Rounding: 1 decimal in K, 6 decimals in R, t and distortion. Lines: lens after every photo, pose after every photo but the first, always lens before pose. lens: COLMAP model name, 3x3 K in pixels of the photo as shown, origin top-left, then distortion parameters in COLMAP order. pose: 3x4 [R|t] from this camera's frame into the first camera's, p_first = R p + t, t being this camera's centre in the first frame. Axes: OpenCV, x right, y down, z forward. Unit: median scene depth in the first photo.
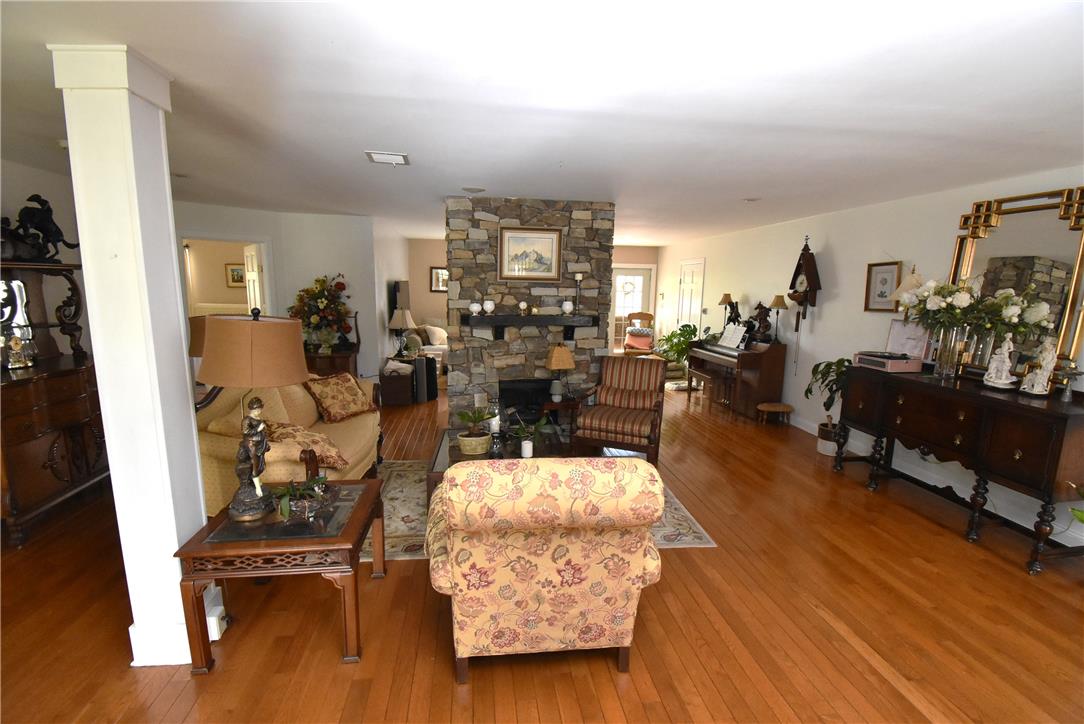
lens RADIAL K [[473.3, 0, 542.0], [0, 473.3, 362.0], [0, 0, 1]] dist [-0.035133, -0.000819]
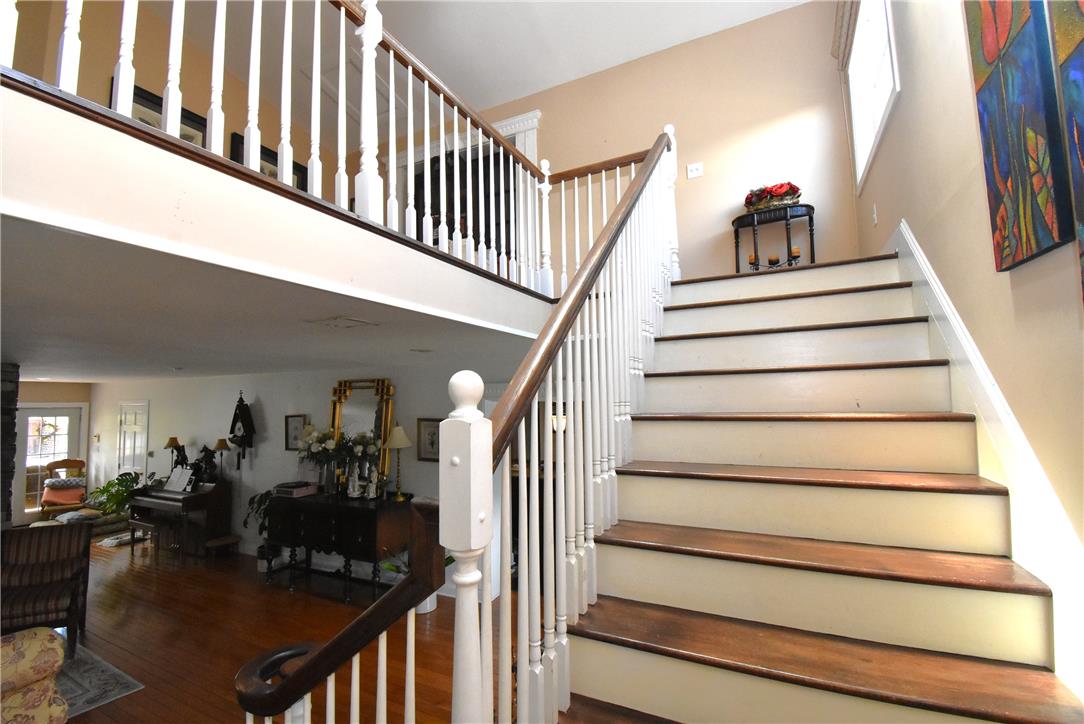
lens RADIAL K [[473.3, 0, 542.0], [0, 473.3, 362.0], [0, 0, 1]] dist [-0.035133, -0.000819]
pose [[0.542883, 0.041796, 0.838767, -0.036517], [0.159128, 0.975548, -0.151606, -0.036565], [-0.824594, 0.215776, 0.522958, -0.347887]]
